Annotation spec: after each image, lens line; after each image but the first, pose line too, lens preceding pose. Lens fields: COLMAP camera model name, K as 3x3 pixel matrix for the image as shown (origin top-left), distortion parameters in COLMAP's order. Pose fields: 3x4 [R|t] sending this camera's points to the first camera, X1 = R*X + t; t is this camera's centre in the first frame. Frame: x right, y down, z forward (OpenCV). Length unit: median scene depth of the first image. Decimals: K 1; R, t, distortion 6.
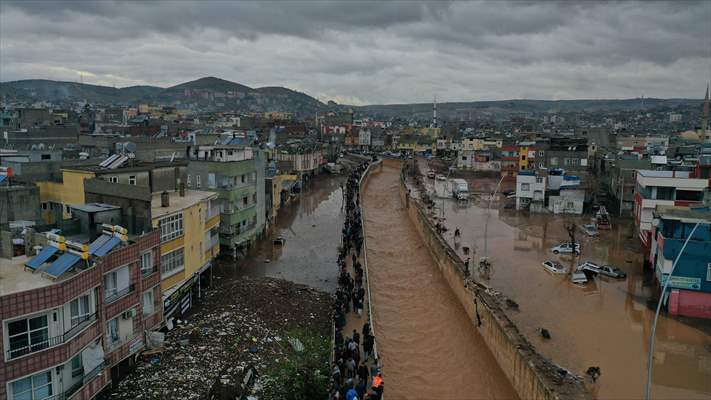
lens RADIAL K [[565.5, 0, 358.2], [0, 565.5, 201.9], [0, 0, 1]] dist [0.030229, -0.034288]
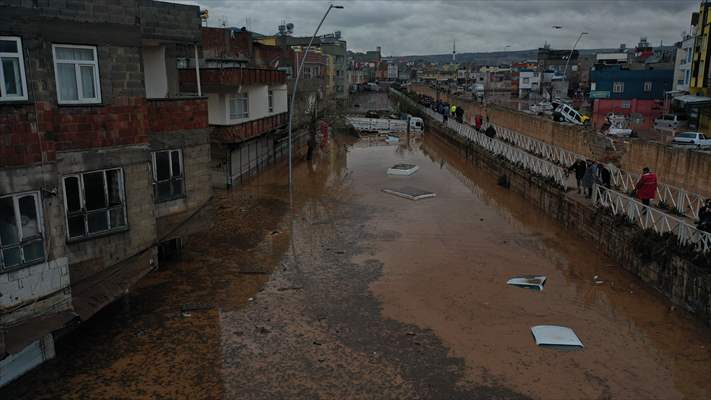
lens RADIAL K [[565.5, 0, 355.3], [0, 565.5, 197.3], [0, 0, 1]] dist [0.030229, -0.034288]
pose [[0.999428, -0.002597, -0.033713, -0.040897], [0.005015, 0.997405, 0.071822, 0.088567], [0.033439, -0.071950, 0.996848, -0.228516]]
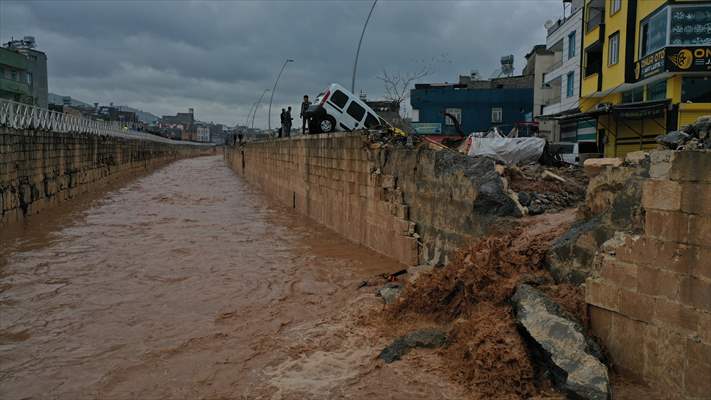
lens RADIAL K [[565.5, 0, 356.2], [0, 565.5, 199.7], [0, 0, 1]] dist [0.030229, -0.034288]
pose [[0.969664, -0.017783, 0.243793, 0.042780], [0.030309, 0.998401, -0.047726, 0.087291], [-0.242554, 0.053667, 0.968652, -0.009022]]
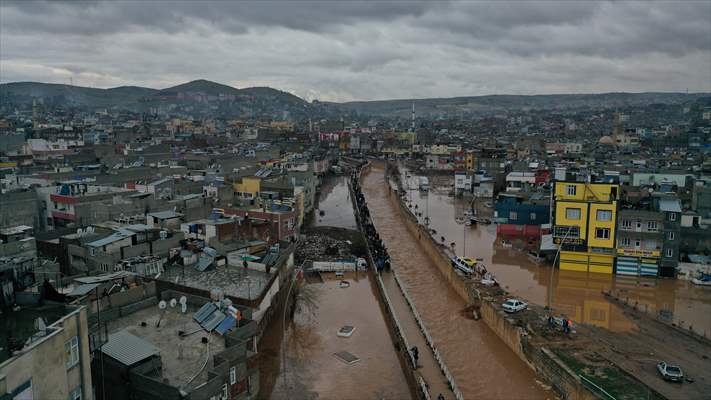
lens RADIAL K [[565.5, 0, 353.6], [0, 565.5, 199.9], [0, 0, 1]] dist [0.030229, -0.034288]
pose [[0.999657, -0.014964, 0.021498, -0.032332], [0.014872, 0.999880, 0.004422, 0.009053], [-0.021561, -0.004100, 0.999759, -0.381601]]
